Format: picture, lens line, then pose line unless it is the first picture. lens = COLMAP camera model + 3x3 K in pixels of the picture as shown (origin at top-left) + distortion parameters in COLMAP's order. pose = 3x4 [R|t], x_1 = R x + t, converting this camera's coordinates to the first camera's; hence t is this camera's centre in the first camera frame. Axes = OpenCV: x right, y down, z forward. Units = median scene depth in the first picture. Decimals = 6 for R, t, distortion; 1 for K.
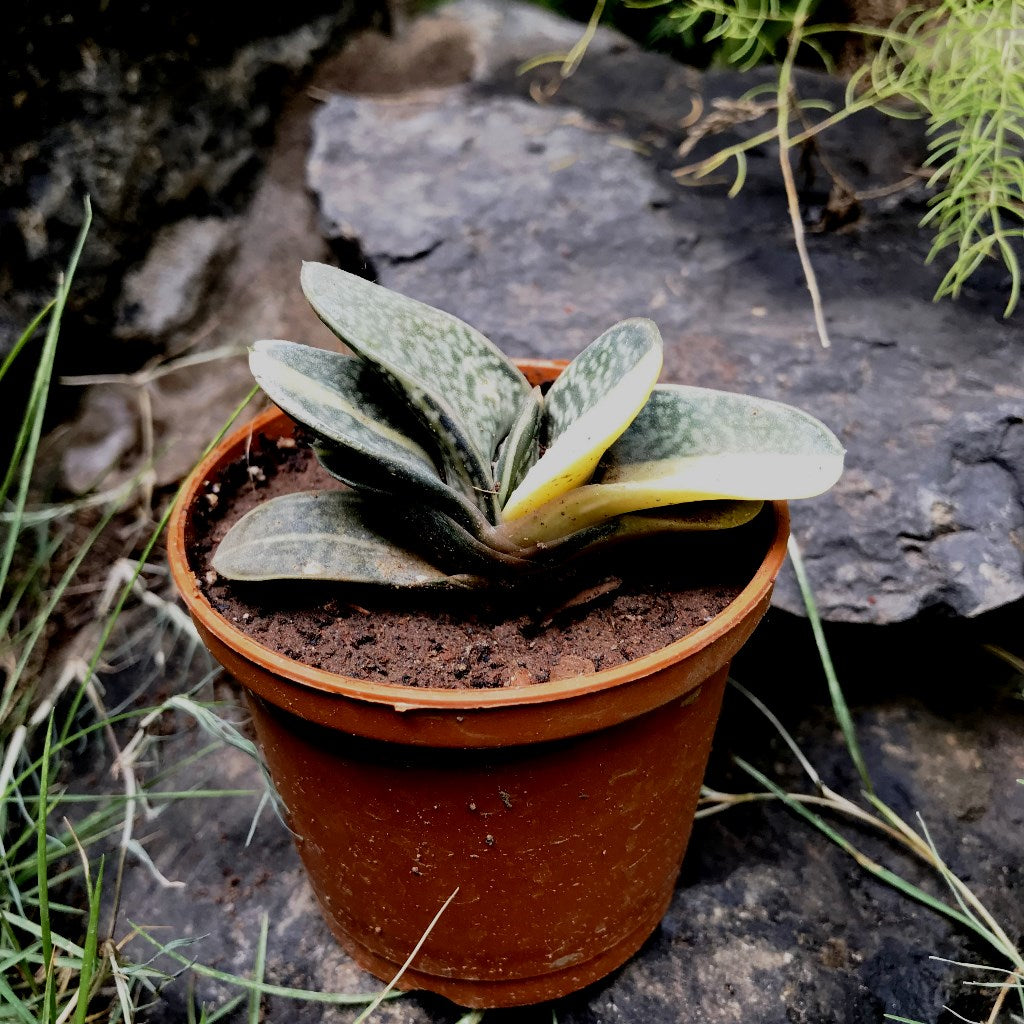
lens RADIAL K [[1149.8, 0, 512.0], [0, 1149.8, 512.0], [0, 0, 1]] dist [-0.001183, -0.051132]
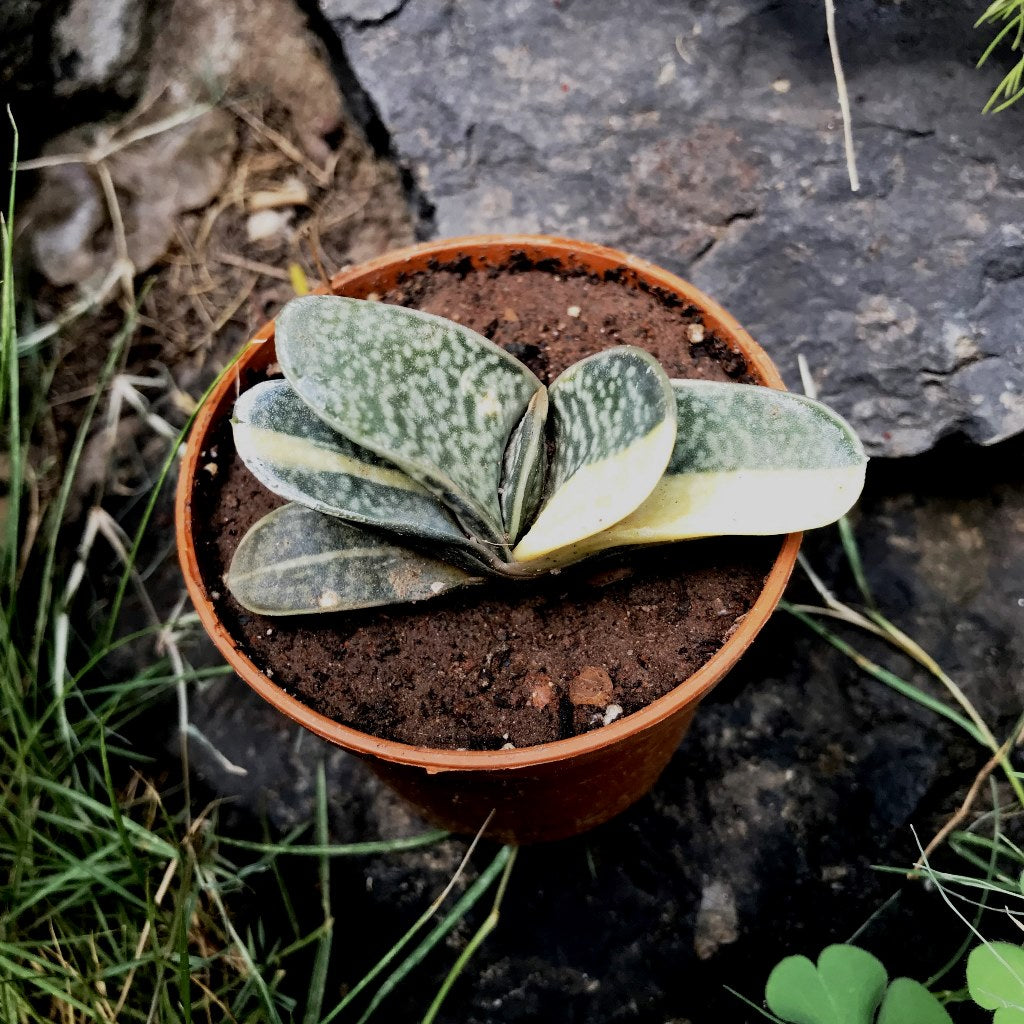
lens RADIAL K [[1144.8, 0, 513.1], [0, 1144.8, 544.1], [0, 0, 1]] dist [-0.006341, -0.075237]
pose [[0.997838, -0.062408, -0.020603, 0.007473], [0.065290, 0.905480, 0.419336, -0.273228], [-0.007514, -0.419775, 0.907597, 0.074443]]
